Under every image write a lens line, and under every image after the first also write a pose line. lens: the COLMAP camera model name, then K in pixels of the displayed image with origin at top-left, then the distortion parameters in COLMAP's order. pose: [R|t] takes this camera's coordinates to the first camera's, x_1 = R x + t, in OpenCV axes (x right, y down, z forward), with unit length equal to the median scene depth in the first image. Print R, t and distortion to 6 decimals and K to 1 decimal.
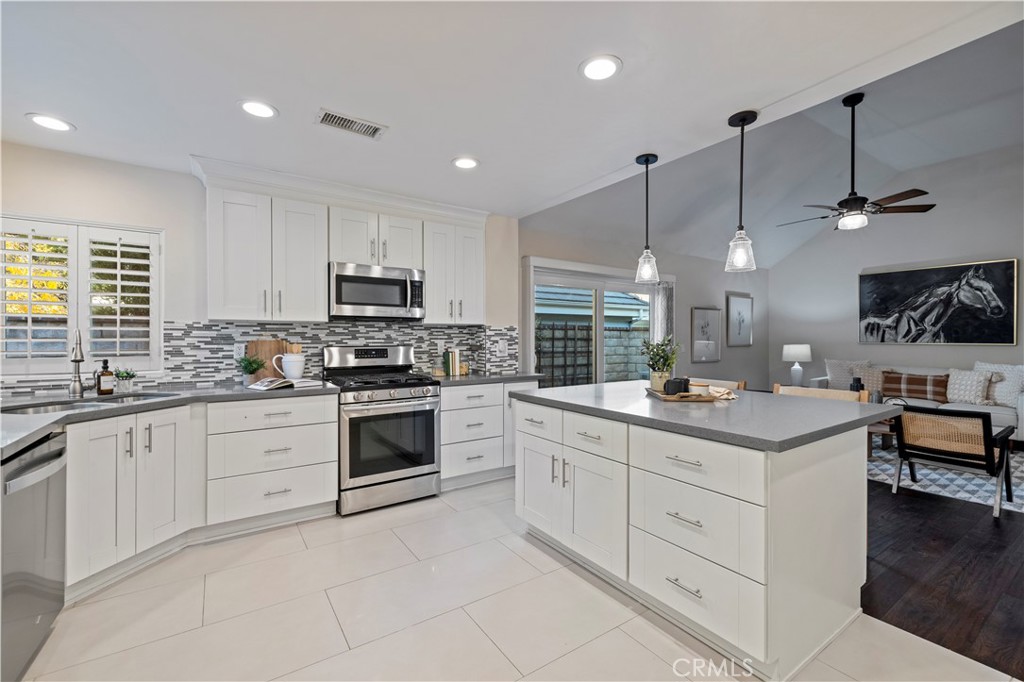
lens RADIAL K [[432.5, 0, 506.3], [0, 432.5, 337.1], [0, 0, 1]] dist [0.003558, 0.000231]
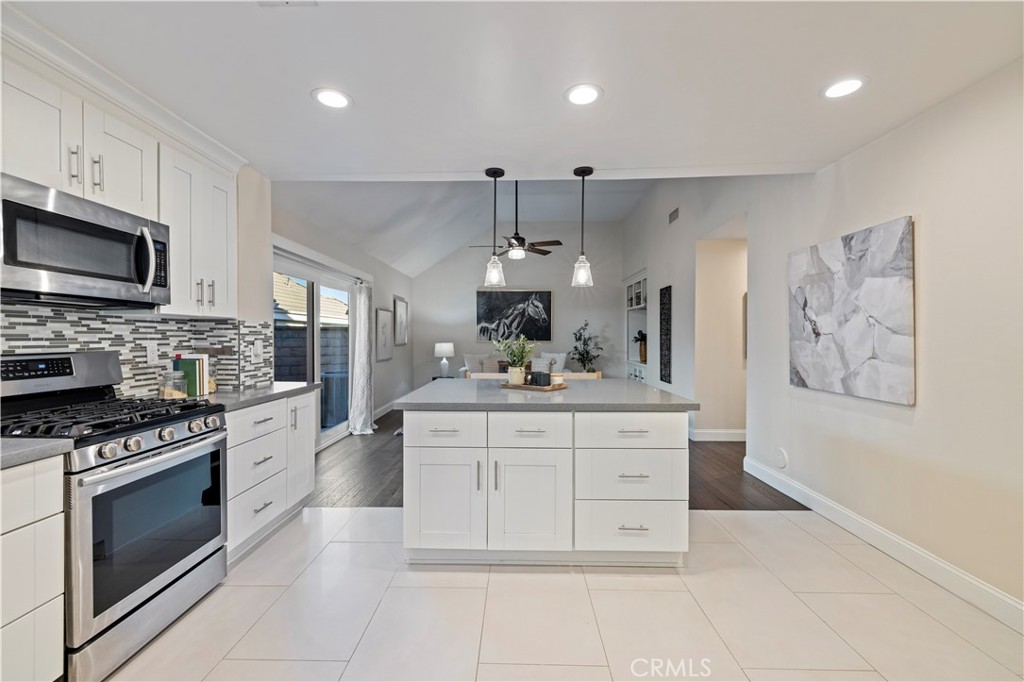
lens RADIAL K [[432.5, 0, 506.7], [0, 432.5, 338.5], [0, 0, 1]] dist [0.003558, 0.000231]
pose [[0.577384, -0.001894, 0.816470, -0.411163], [-0.000868, 0.999995, 0.002934, 0.001023], [-0.816472, -0.002402, 0.577380, 0.263935]]
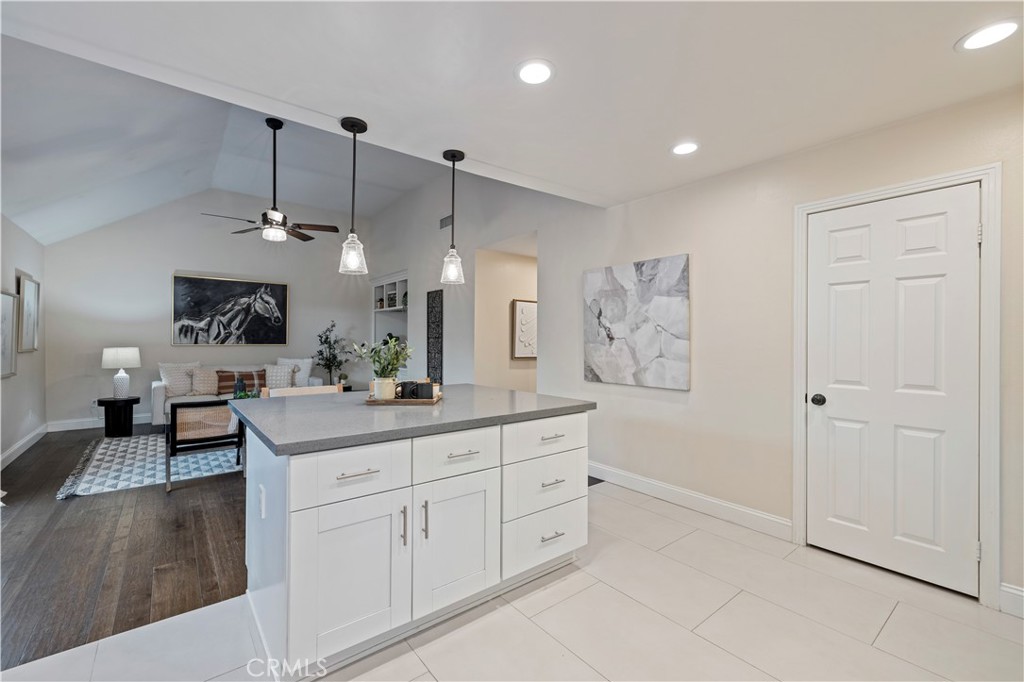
lens RADIAL K [[432.5, 0, 507.9], [0, 432.5, 340.6], [0, 0, 1]] dist [0.003558, 0.000231]
pose [[-0.079623, 0.000570, 0.996825, -0.398027], [-0.004357, 0.999990, -0.000920, 0.001742], [-0.996815, -0.004416, -0.079620, 0.582147]]
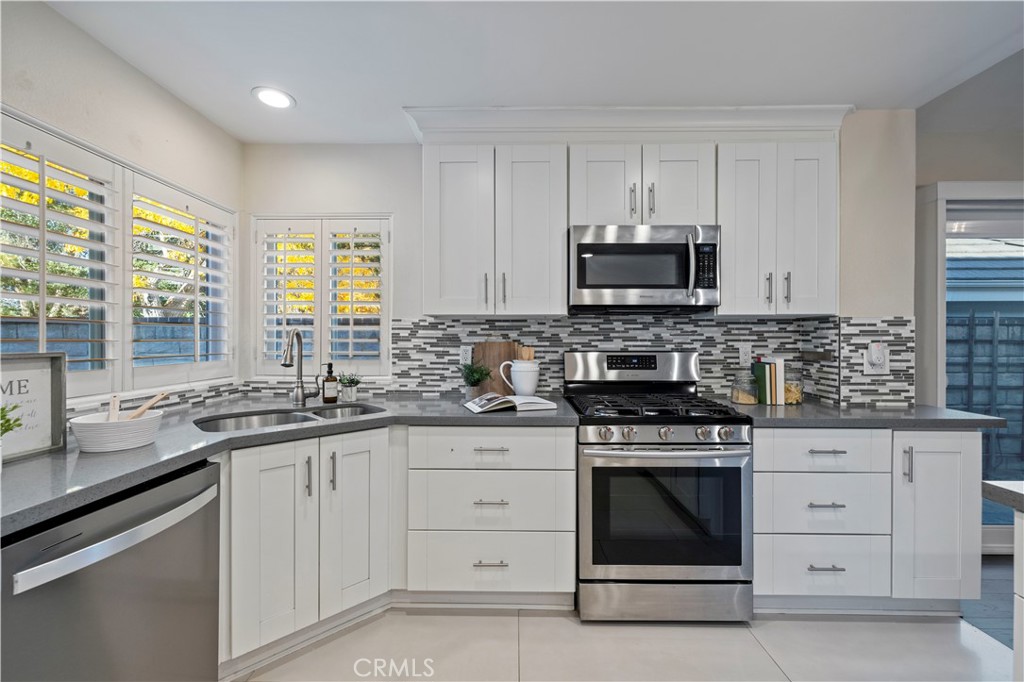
lens RADIAL K [[432.5, 0, 510.3], [0, 432.5, 341.0], [0, 0, 1]] dist [0.003558, 0.000231]
pose [[0.824016, 0.003734, -0.566554, -0.088863], [-0.000362, 0.999982, 0.006064, 0.001041], [0.566566, -0.004792, 0.824002, 0.347802]]
